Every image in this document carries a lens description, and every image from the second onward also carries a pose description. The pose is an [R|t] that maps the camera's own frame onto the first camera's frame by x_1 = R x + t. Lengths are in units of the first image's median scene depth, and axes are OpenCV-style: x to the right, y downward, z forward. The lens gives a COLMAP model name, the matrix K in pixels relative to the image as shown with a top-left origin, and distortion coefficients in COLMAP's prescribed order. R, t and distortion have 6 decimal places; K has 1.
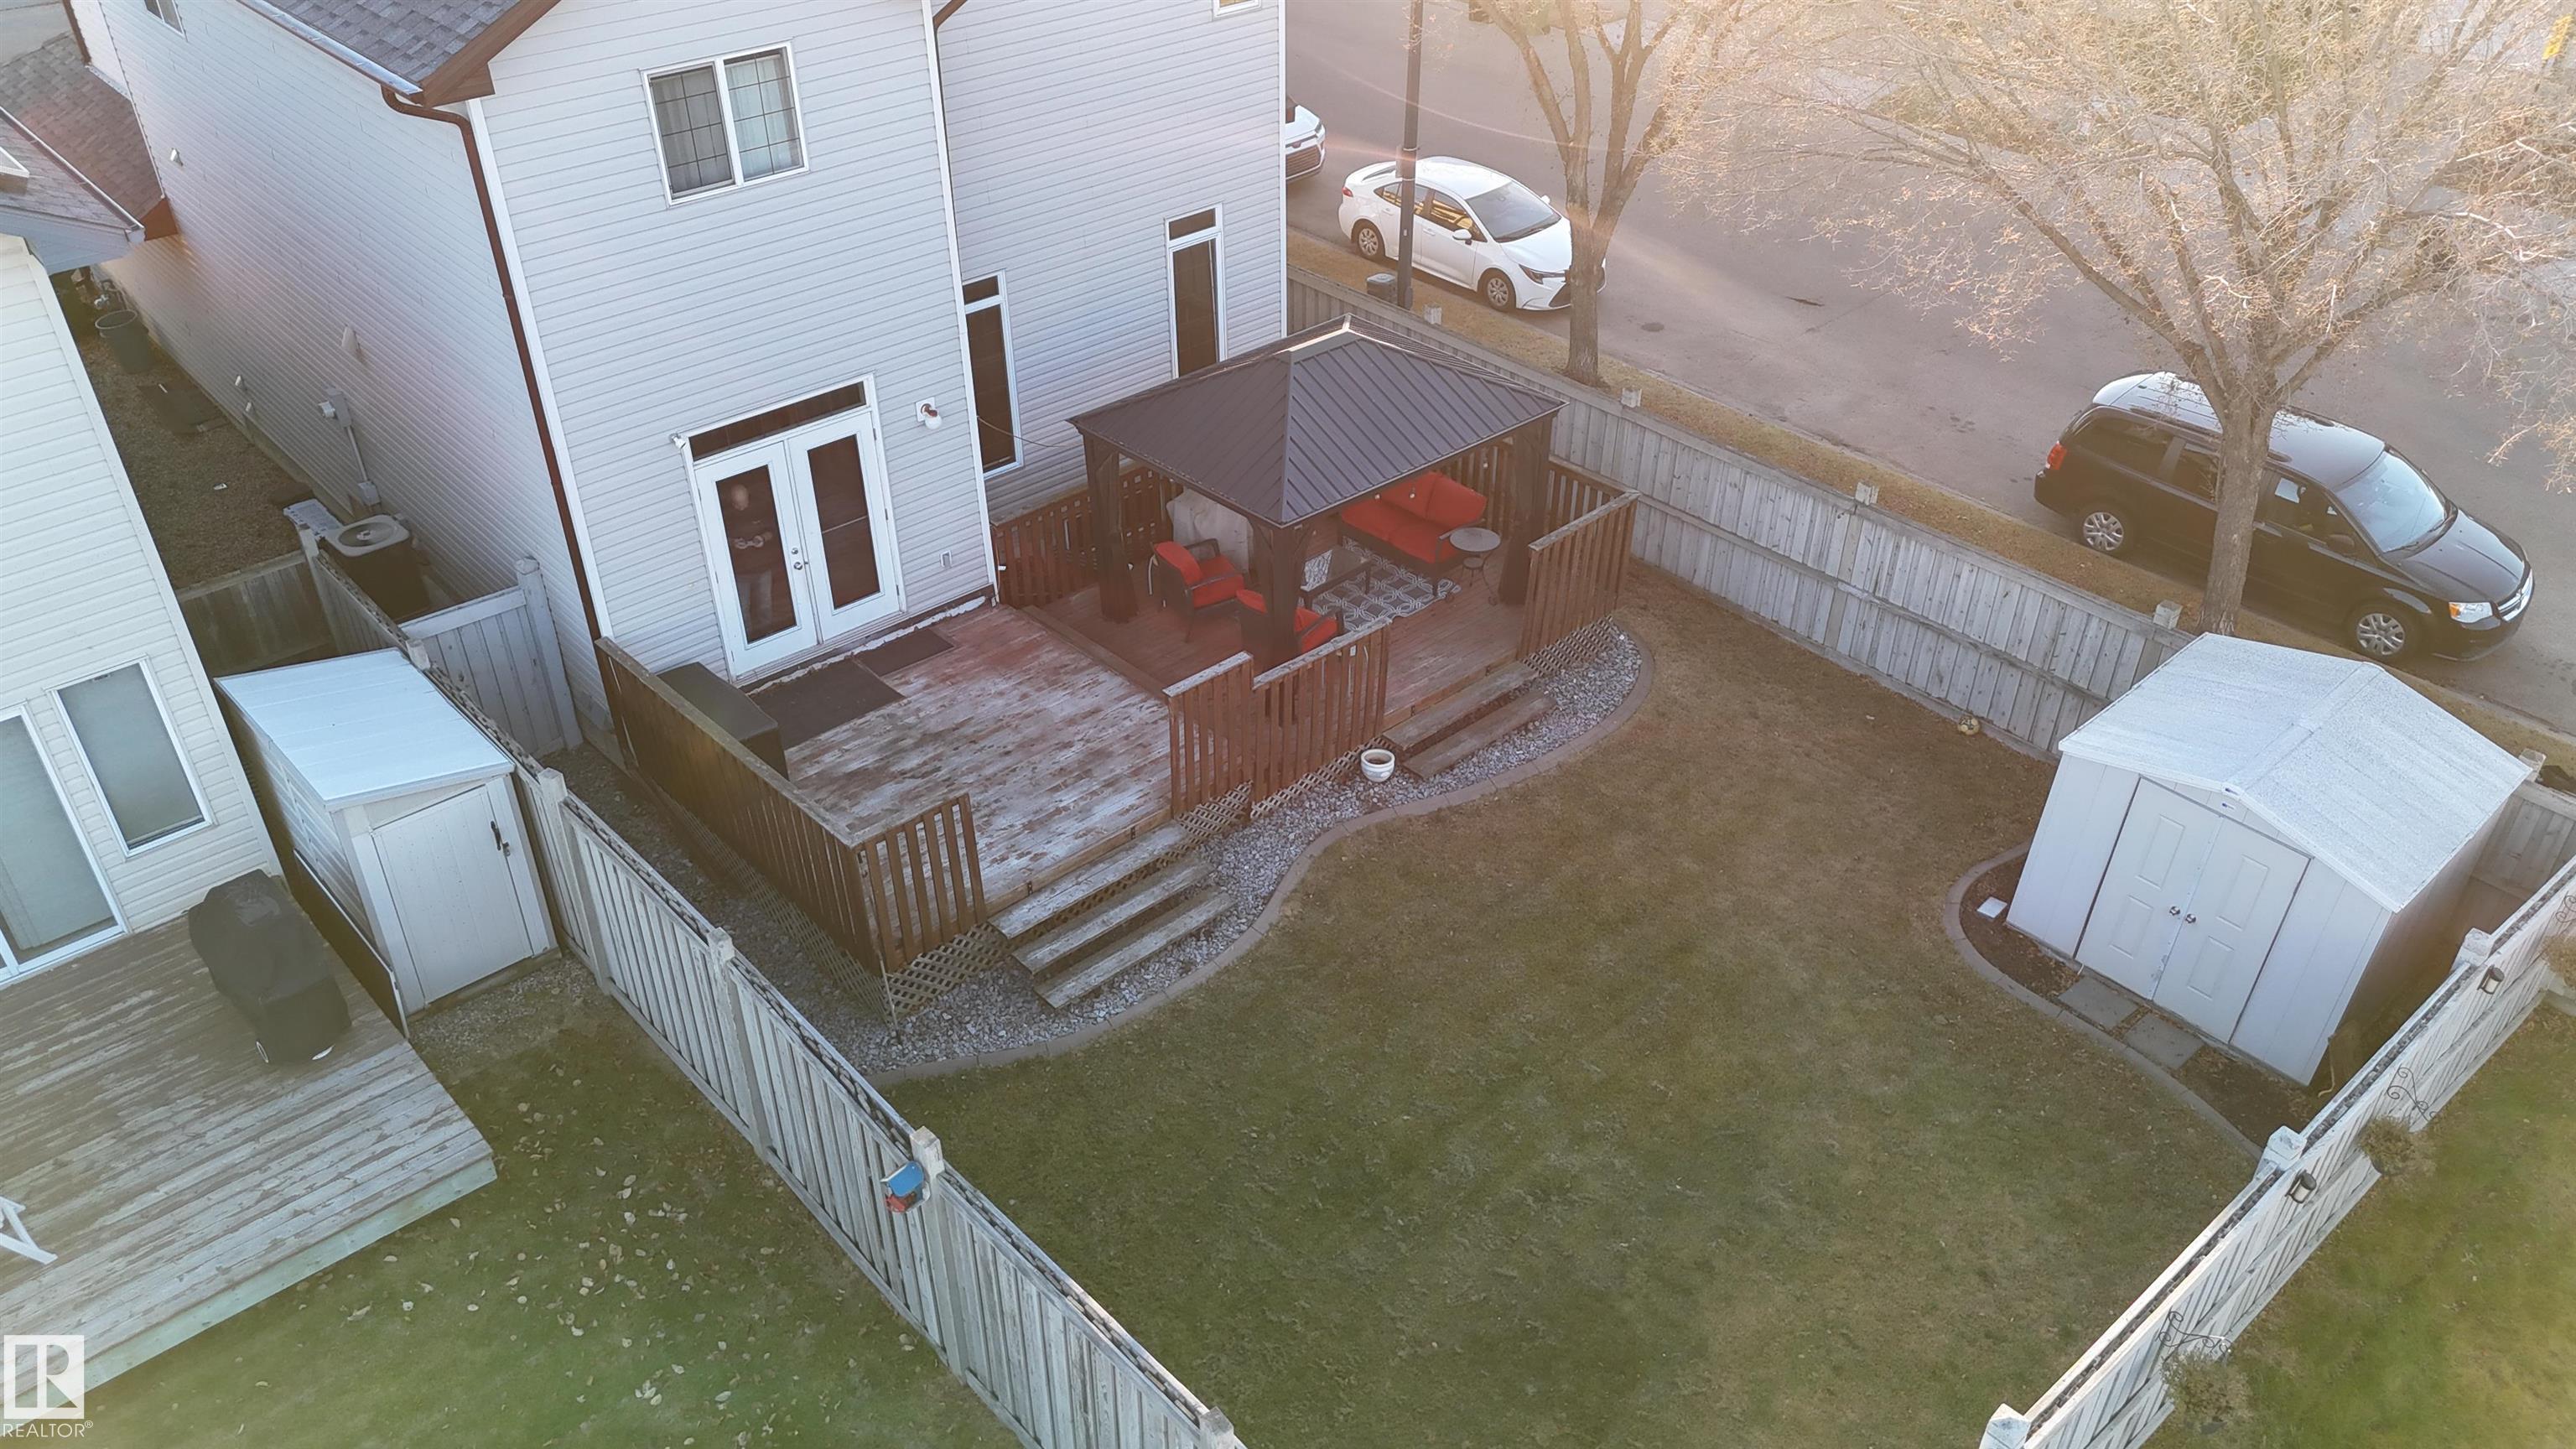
lens RADIAL K [[1893.4, 0, 1294.0], [0, 1893.4, 736.0], [0, 0, 1]] dist [0.005980, 0.000987]
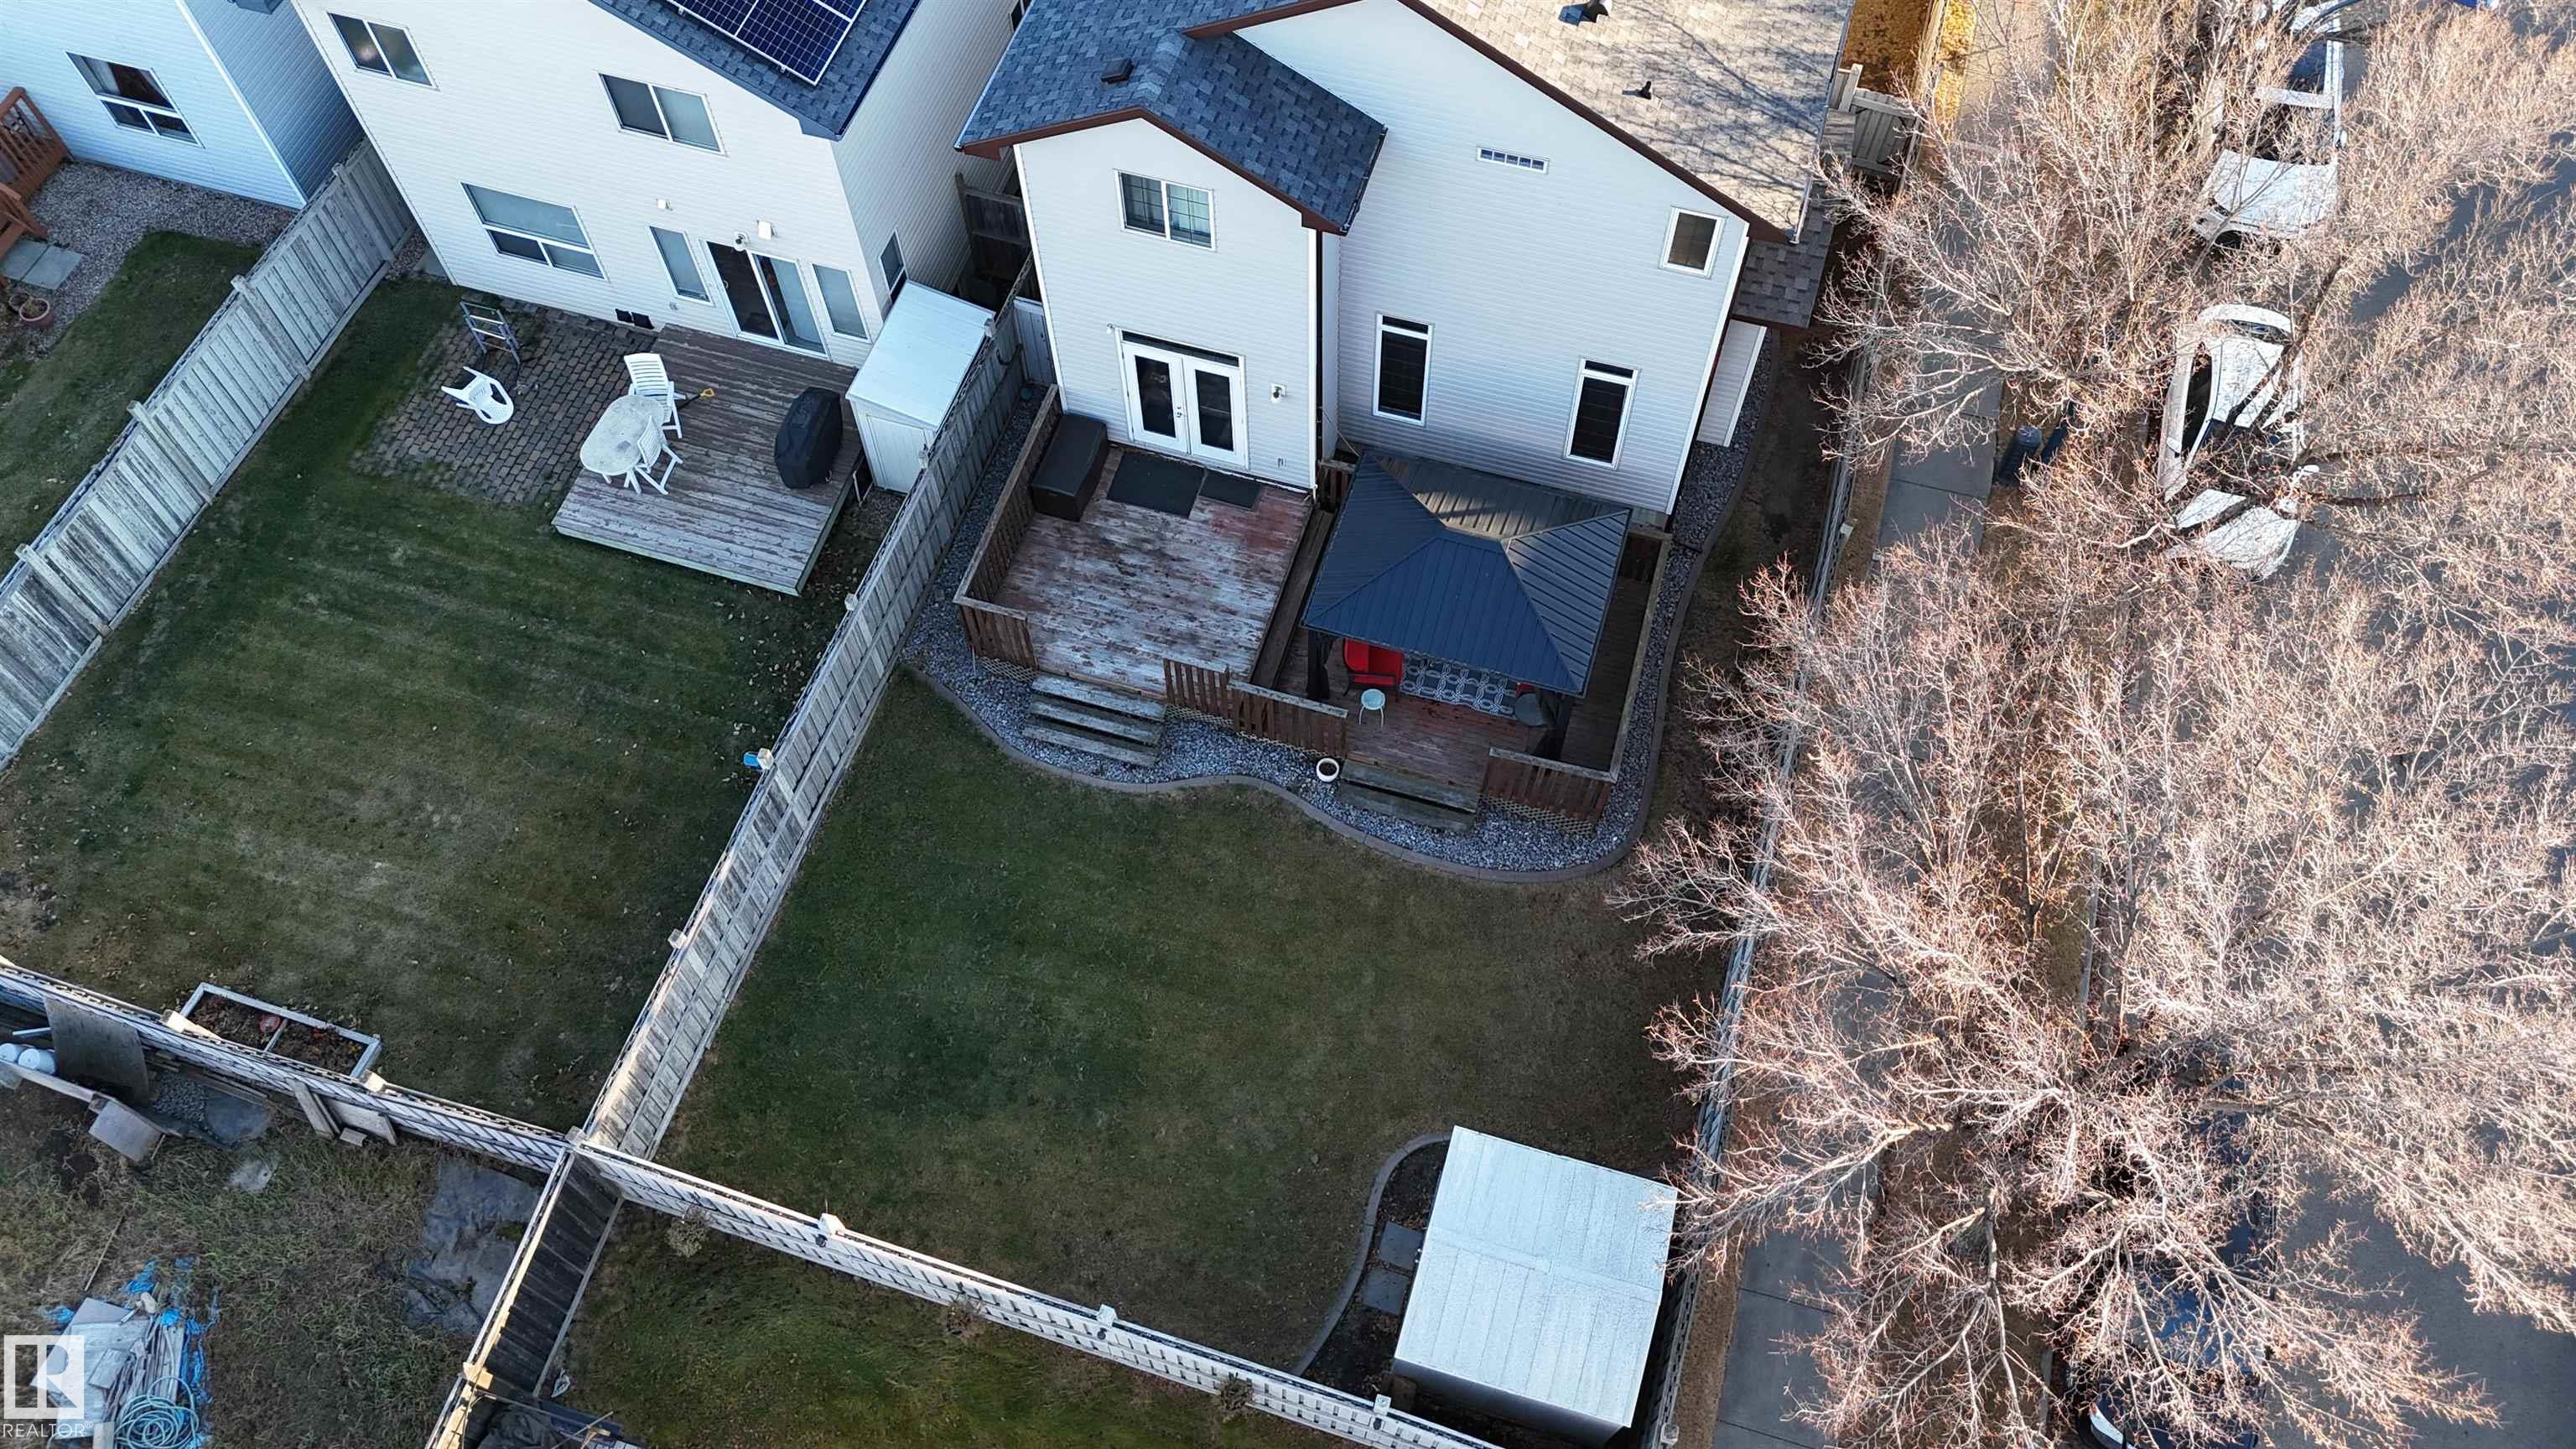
lens RADIAL K [[1893.4, 0, 1281.7], [0, 1893.4, 718.3], [0, 0, 1]] dist [0.005980, 0.000987]
pose [[0.513965, 0.743616, -0.427639, 0.674262], [-0.488784, 0.663550, 0.566384, -0.894305], [0.704932, -0.082079, 0.704509, -0.080709]]
